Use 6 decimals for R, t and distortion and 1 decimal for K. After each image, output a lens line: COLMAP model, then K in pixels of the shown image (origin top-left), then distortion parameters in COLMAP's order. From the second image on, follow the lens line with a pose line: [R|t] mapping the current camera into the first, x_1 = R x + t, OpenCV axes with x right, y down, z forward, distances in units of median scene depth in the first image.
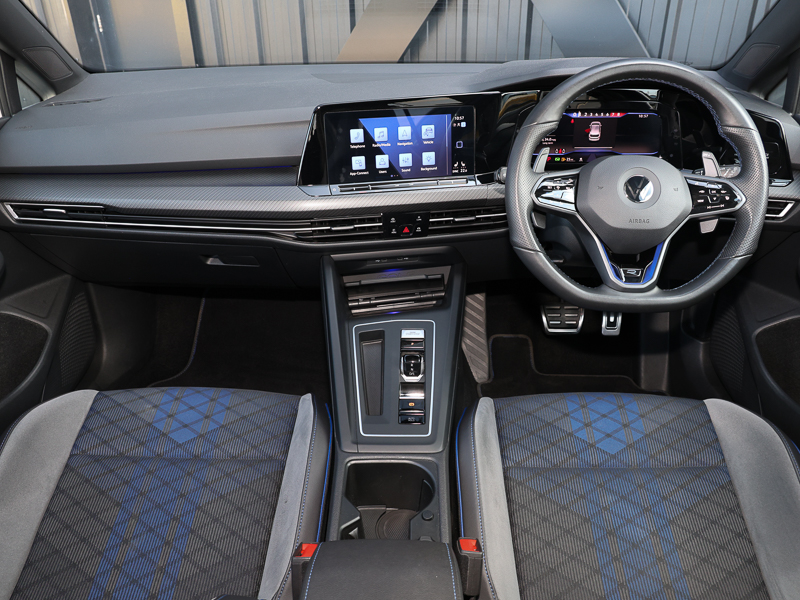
lens RADIAL K [[609.9, 0, 400.2], [0, 609.9, 300.0], [0, 0, 1]] dist [0.007698, -0.005724]
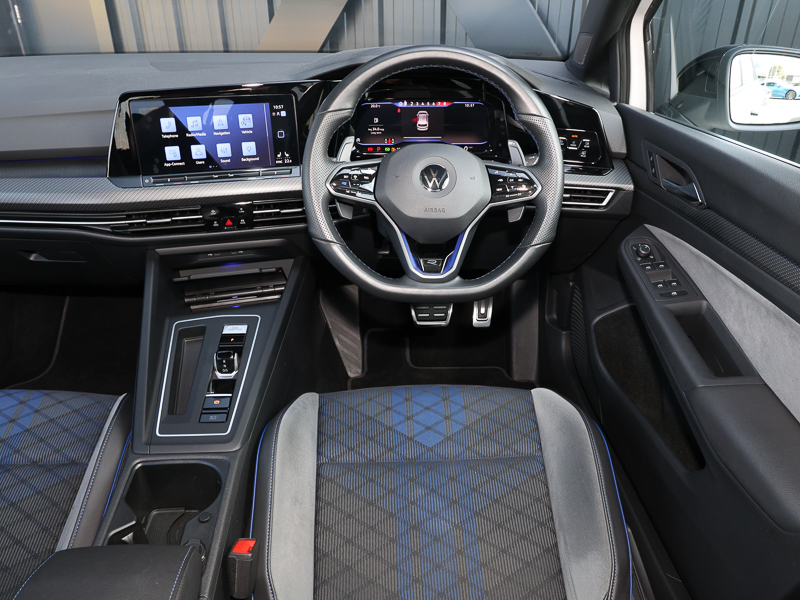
lens RADIAL K [[609.9, 0, 400.6], [0, 609.9, 296.7], [0, 0, 1]] dist [0.007698, -0.005724]
pose [[0.998393, -0.016666, 0.054161, 0.239485], [0.016563, 0.999860, 0.002344, 0.005950], [-0.054192, -0.001443, 0.998529, 0.016085]]
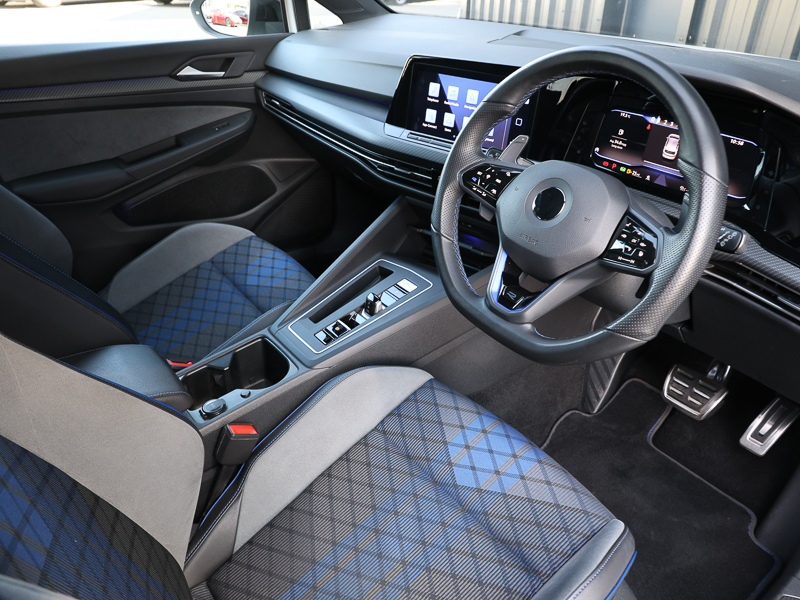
lens RADIAL K [[609.9, 0, 402.2], [0, 609.9, 300.4], [0, 0, 1]] dist [0.007698, -0.005724]
pose [[0.626602, 0.414937, -0.659695, 0.740241], [-0.386886, 0.900427, 0.198875, -0.130479], [0.676527, 0.130611, 0.724743, 0.249063]]
